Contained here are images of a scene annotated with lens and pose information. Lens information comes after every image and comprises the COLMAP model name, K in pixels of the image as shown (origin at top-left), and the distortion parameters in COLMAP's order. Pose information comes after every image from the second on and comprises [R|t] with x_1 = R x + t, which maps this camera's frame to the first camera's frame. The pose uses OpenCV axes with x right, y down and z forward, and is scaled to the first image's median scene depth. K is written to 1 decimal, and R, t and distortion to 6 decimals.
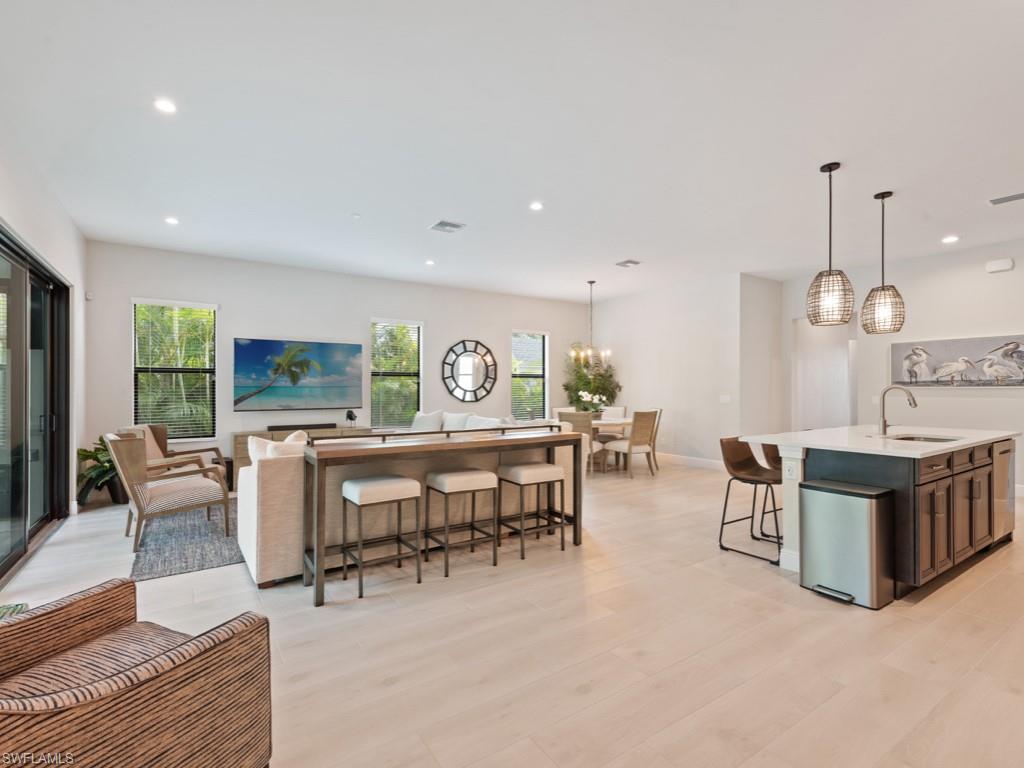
lens RADIAL K [[469.9, 0, 500.3], [0, 469.9, 389.4], [0, 0, 1]] dist [-0.001267, -0.000231]
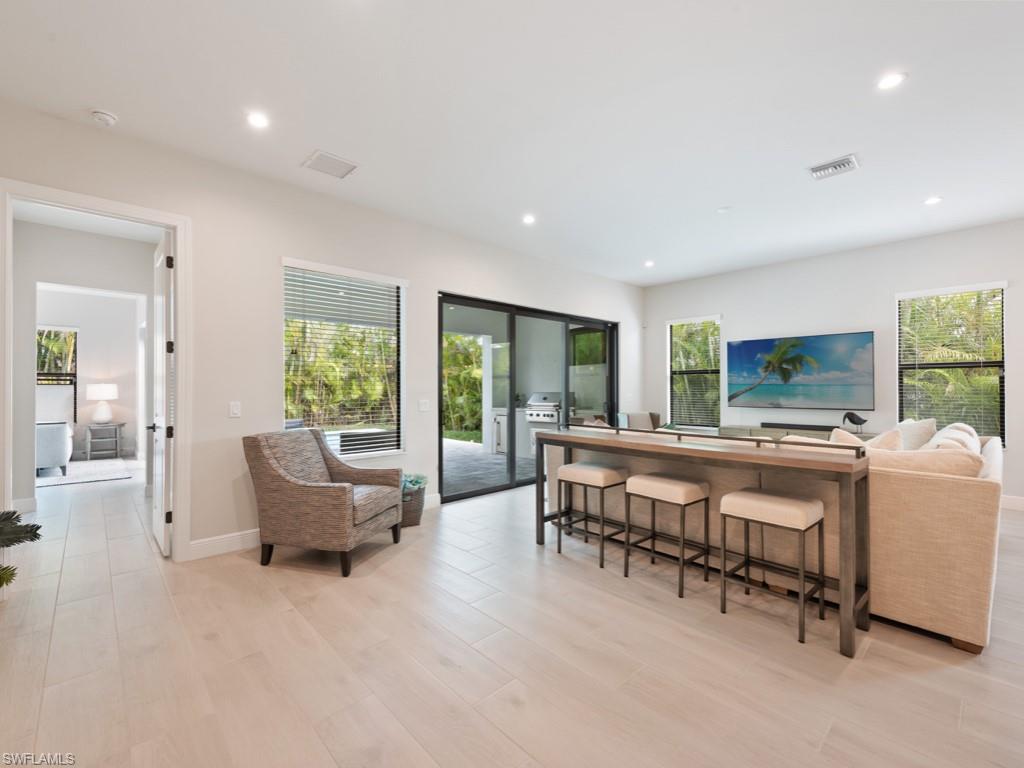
lens RADIAL K [[444.9, 0, 507.9], [0, 444.9, 384.1], [0, 0, 1]] dist [0.008313, -0.000274]
pose [[0.157865, -0.005820, -0.987444, 0.329387], [0.001141, 0.999983, -0.005712, -0.001154], [0.987460, -0.000225, 0.157869, 0.247981]]
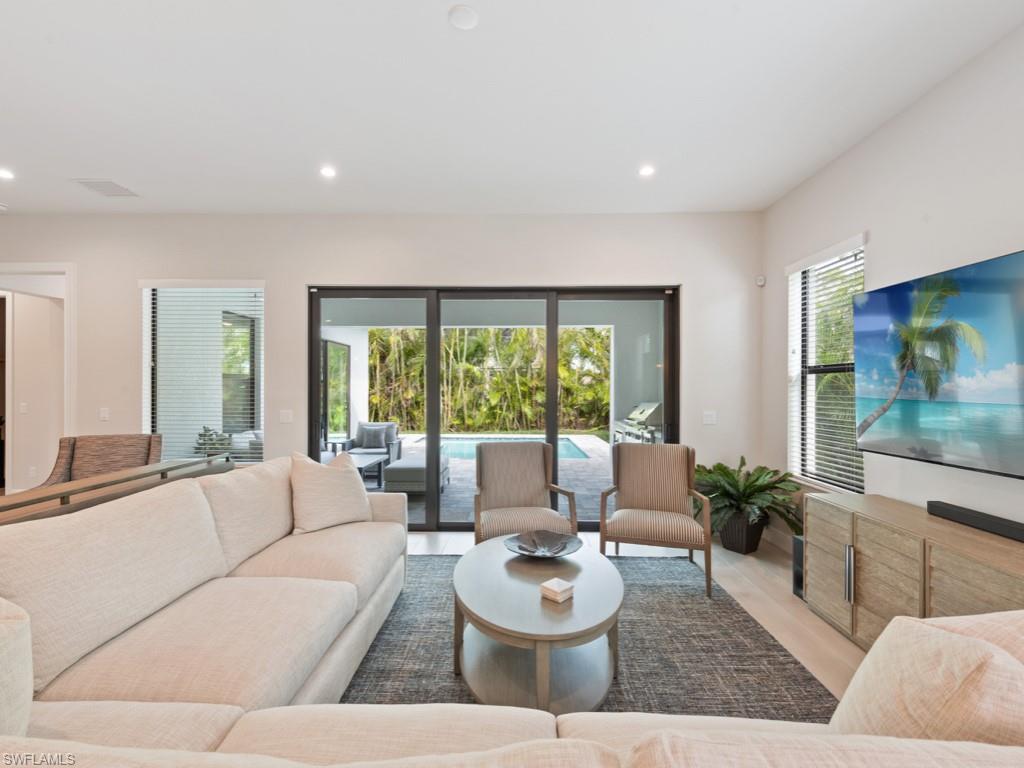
lens RADIAL K [[461.2, 0, 508.9], [0, 461.2, 386.7], [0, 0, 1]] dist [0.000666, 0.000072]
pose [[-0.571997, -0.003250, -0.820249, 0.011104], [-0.003062, 0.999994, -0.001827, -0.012553], [0.820250, 0.001467, -0.572003, 0.790096]]
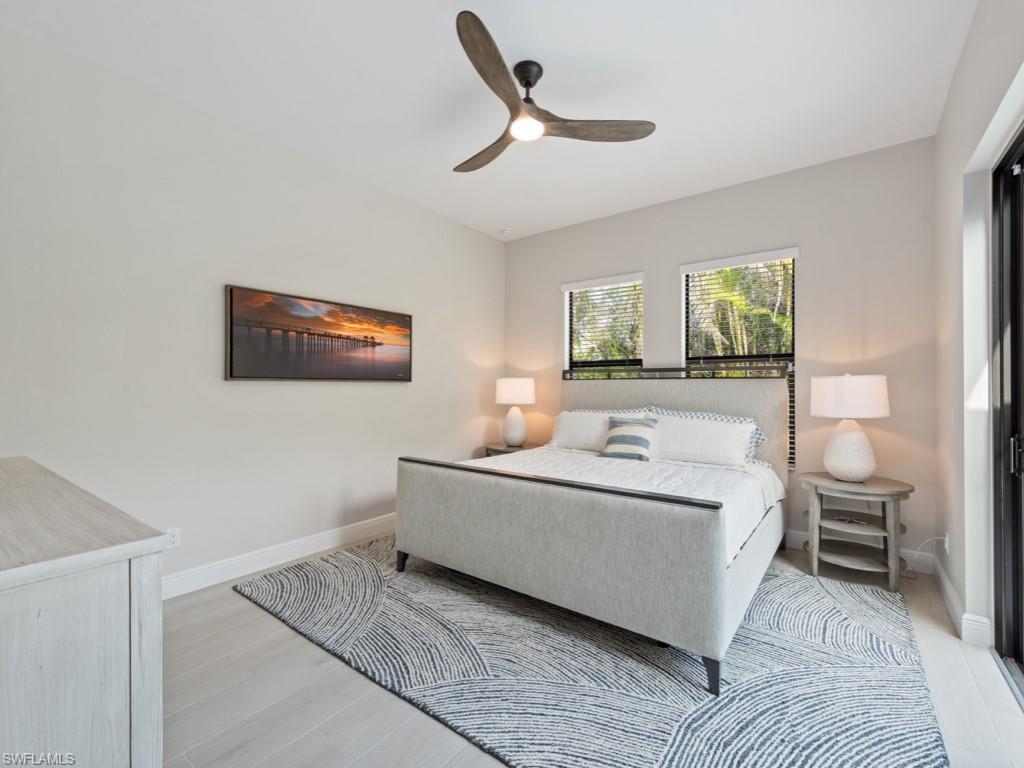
lens RADIAL K [[444.9, 0, 507.9], [0, 444.9, 384.1], [0, 0, 1]] dist [0.008313, -0.000274]
pose [[-0.946583, -0.004491, -0.322428, -0.472779], [-0.001924, 0.999964, -0.008281, 0.003700], [0.322454, -0.007218, -0.946558, -0.264622]]
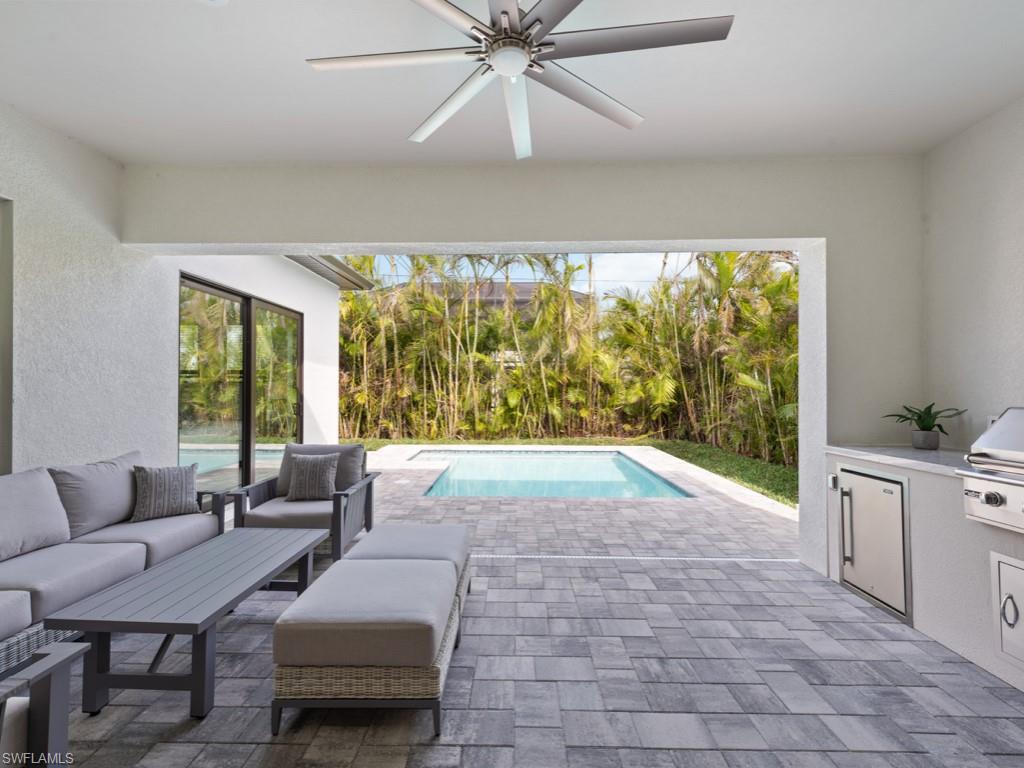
lens RADIAL K [[444.9, 0, 507.9], [0, 444.9, 384.1], [0, 0, 1]] dist [0.008313, -0.000274]
pose [[-0.574181, -0.006661, -0.818701, -0.392060], [-0.002685, 0.999977, -0.006254, 0.001568], [0.818724, -0.001393, -0.574186, 0.401028]]
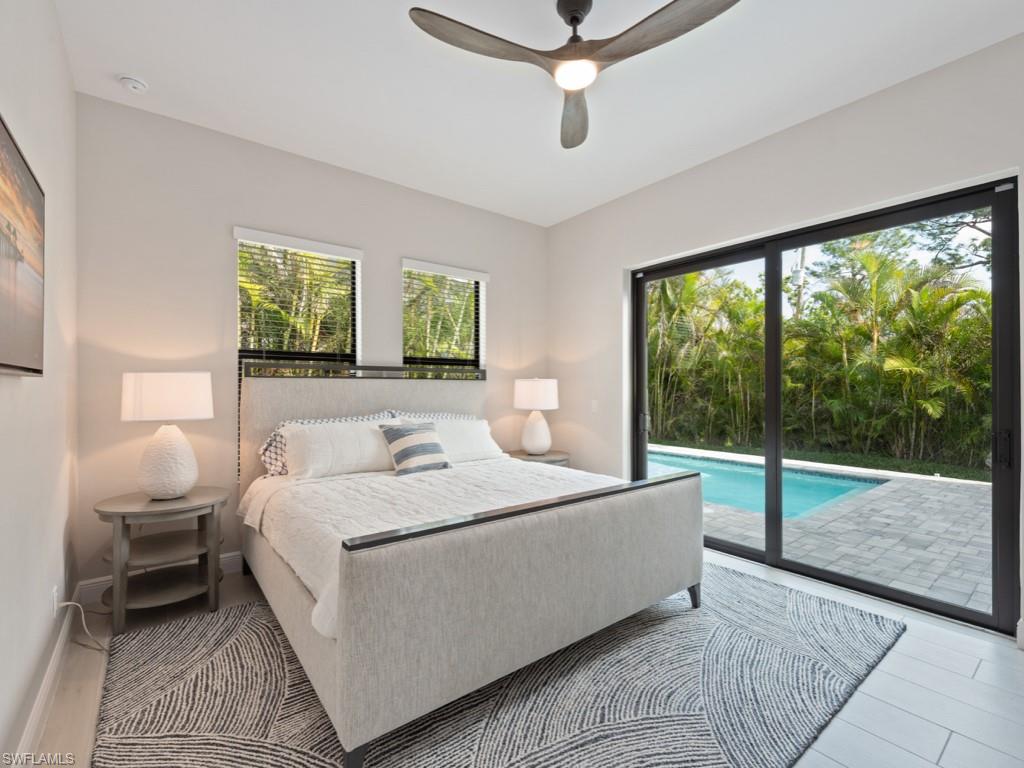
lens RADIAL K [[453.6, 0, 508.9], [0, 453.6, 387.5], [0, 0, 1]] dist [0.001797, 0.000138]
pose [[0.063315, -0.002499, -0.997990, -0.323538], [-0.002053, 0.999994, -0.002634, 0.003057], [0.997992, 0.002216, 0.063309, -0.618584]]
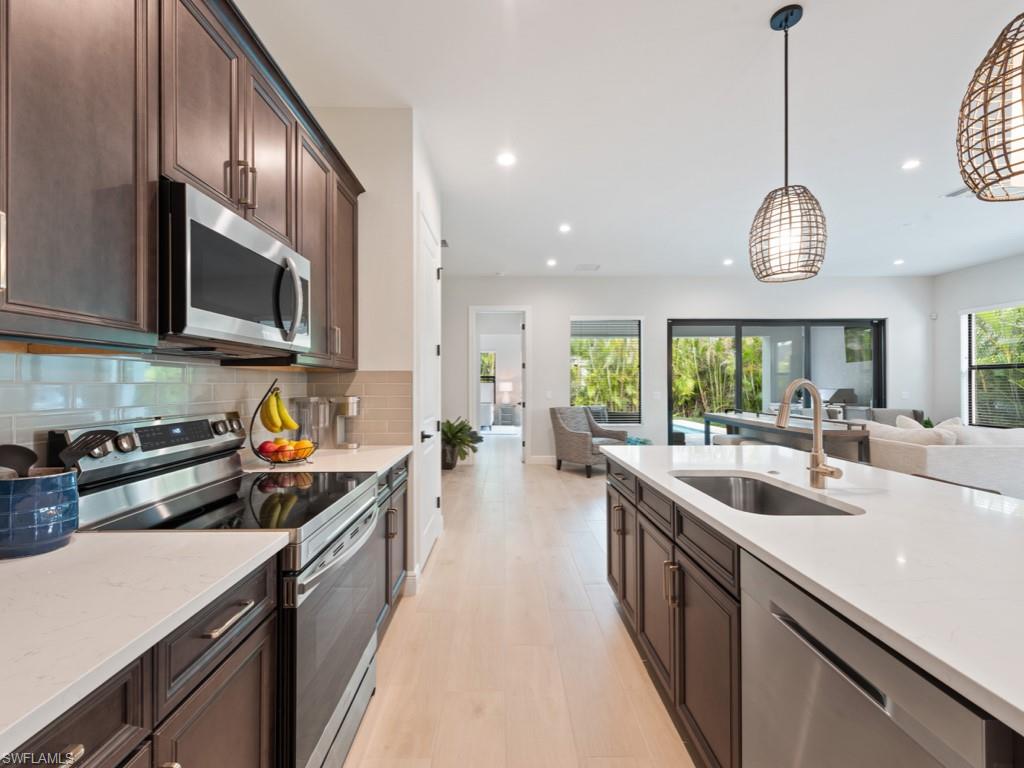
lens RADIAL K [[444.9, 0, 507.9], [0, 444.9, 384.1], [0, 0, 1]] dist [0.008313, -0.000274]
pose [[-0.551366, 0.001243, -0.834262, 0.661579], [0.001298, 0.999999, 0.000632, -0.001963], [0.834262, -0.000735, -0.551367, 0.489469]]
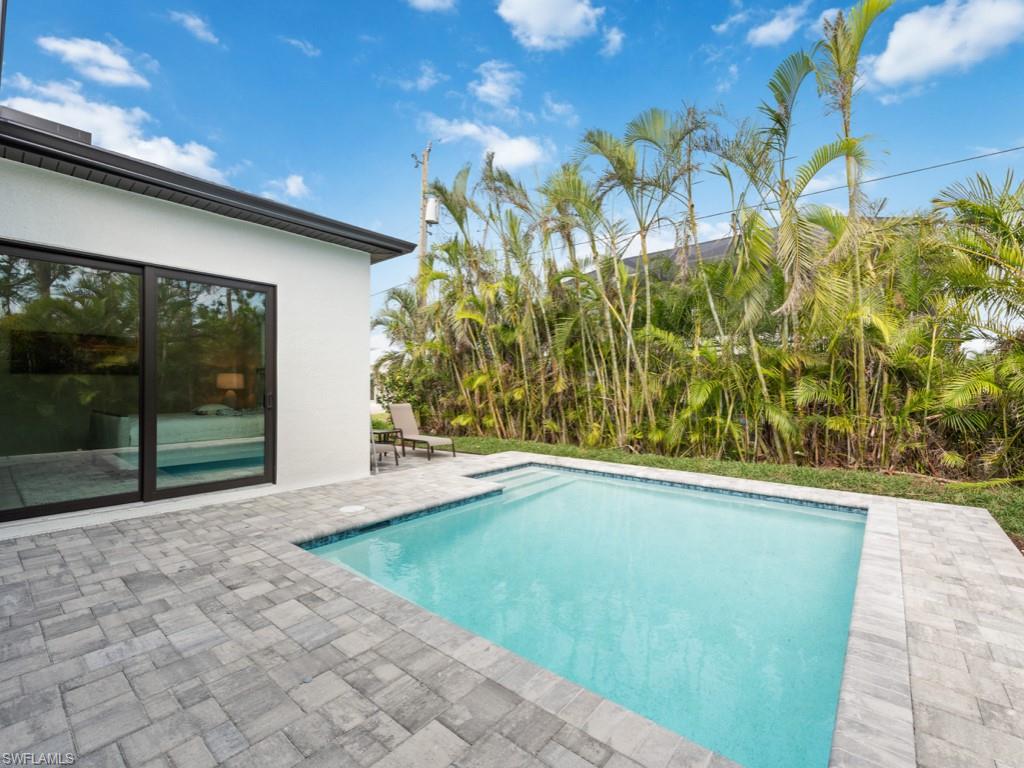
lens RADIAL K [[451.8, 0, 511.9], [0, 451.8, 390.9], [0, 0, 1]] dist [0.010017, -0.000378]
pose [[-0.961286, 0.004250, -0.275520, -1.041027], [0.000933, 0.999926, 0.012169, 0.020841], [0.275551, 0.011441, -0.961218, 0.375085]]
